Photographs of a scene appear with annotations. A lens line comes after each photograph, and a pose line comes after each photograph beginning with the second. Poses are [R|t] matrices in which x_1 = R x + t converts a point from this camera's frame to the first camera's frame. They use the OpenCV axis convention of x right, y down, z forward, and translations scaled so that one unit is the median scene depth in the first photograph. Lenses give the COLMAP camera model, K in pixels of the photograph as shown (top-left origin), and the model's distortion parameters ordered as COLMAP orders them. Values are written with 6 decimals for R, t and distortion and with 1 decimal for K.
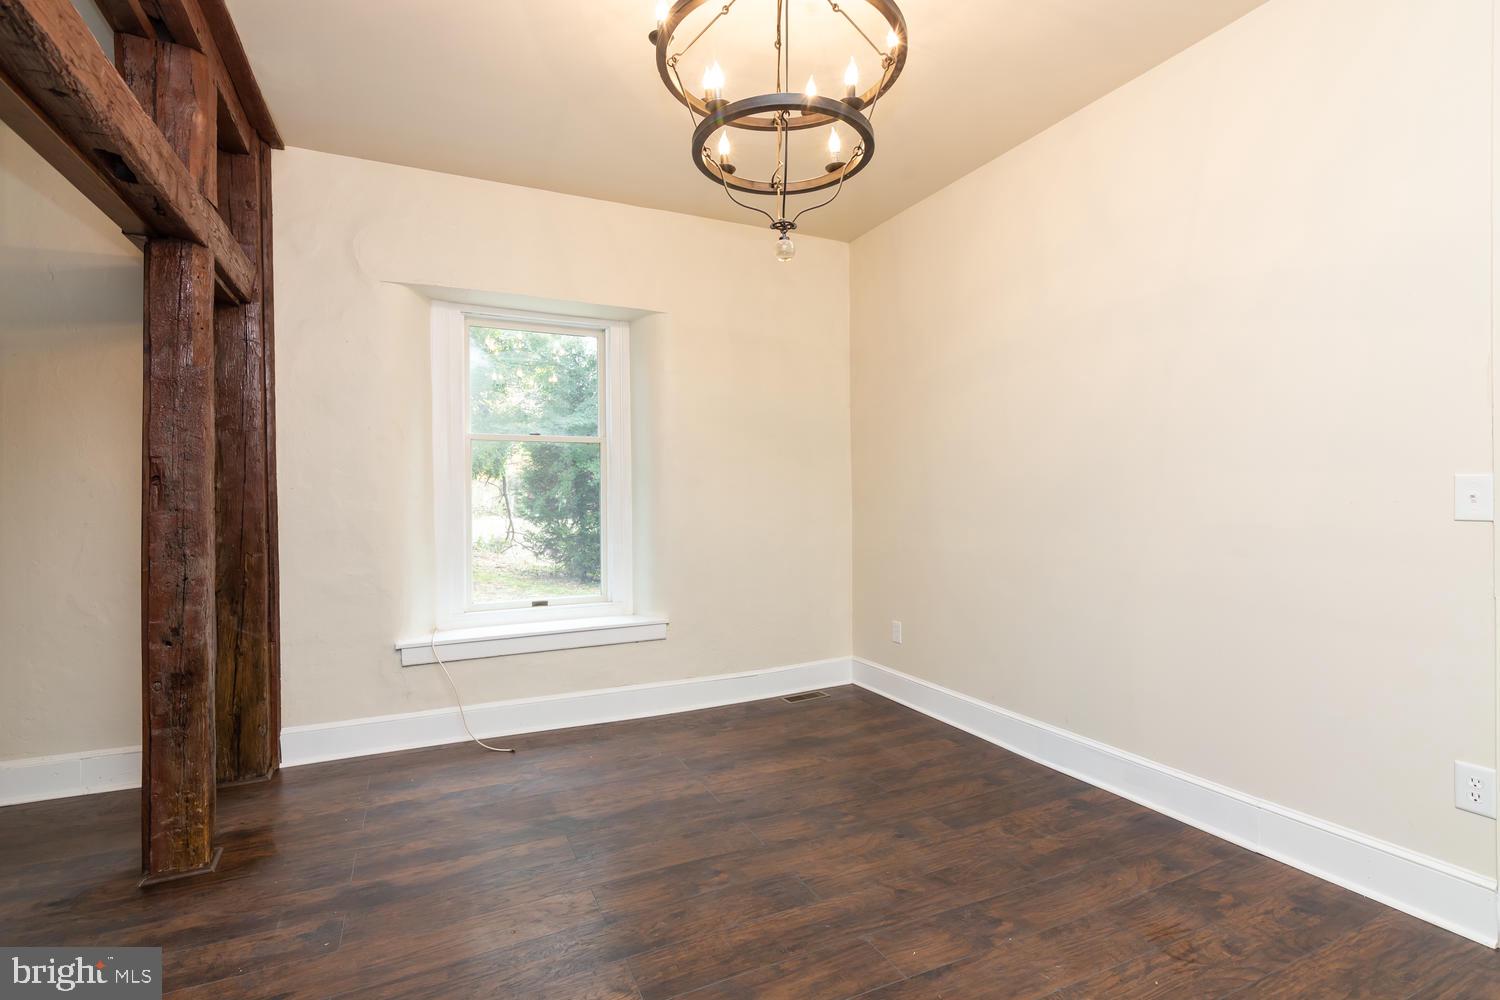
lens RADIAL K [[701.5, 0, 749.0], [0, 701.5, 487.2], [0, 0, 1]] dist [0.000707, 0.000006]
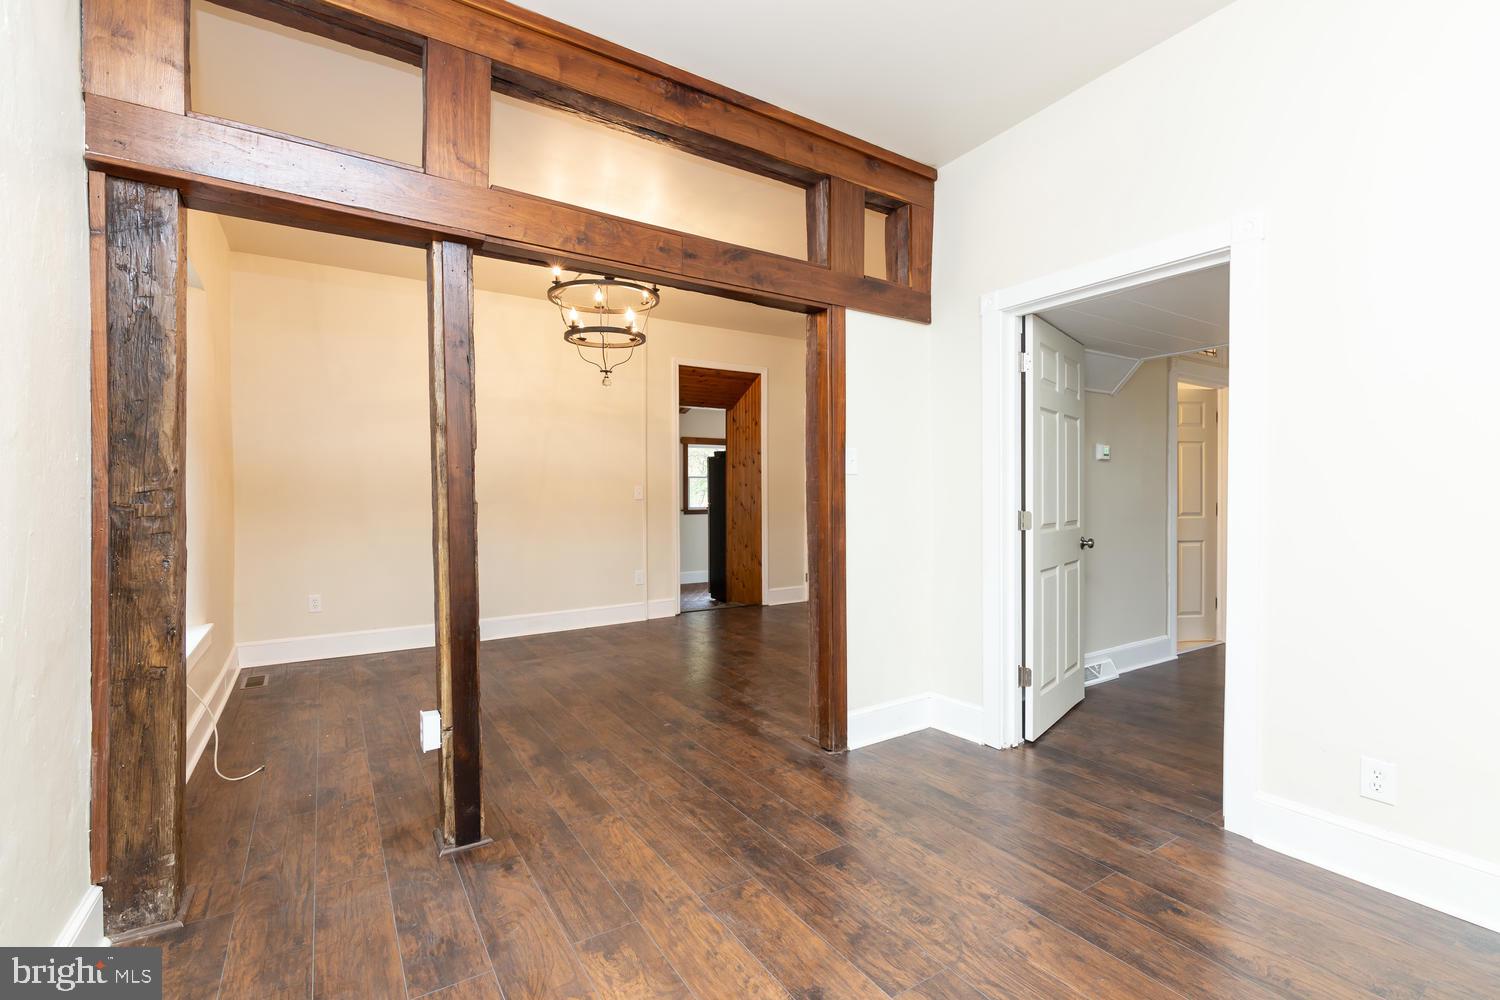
lens RADIAL K [[673.0, 0, 749.1], [0, 673.0, 464.9], [0, 0, 1]] dist [-0.001303, -0.000281]
pose [[-0.118167, 0.046575, 0.991901, -1.953565], [-0.007840, 0.998825, -0.047834, 0.027095], [-0.992963, -0.013429, -0.117663, 0.721694]]
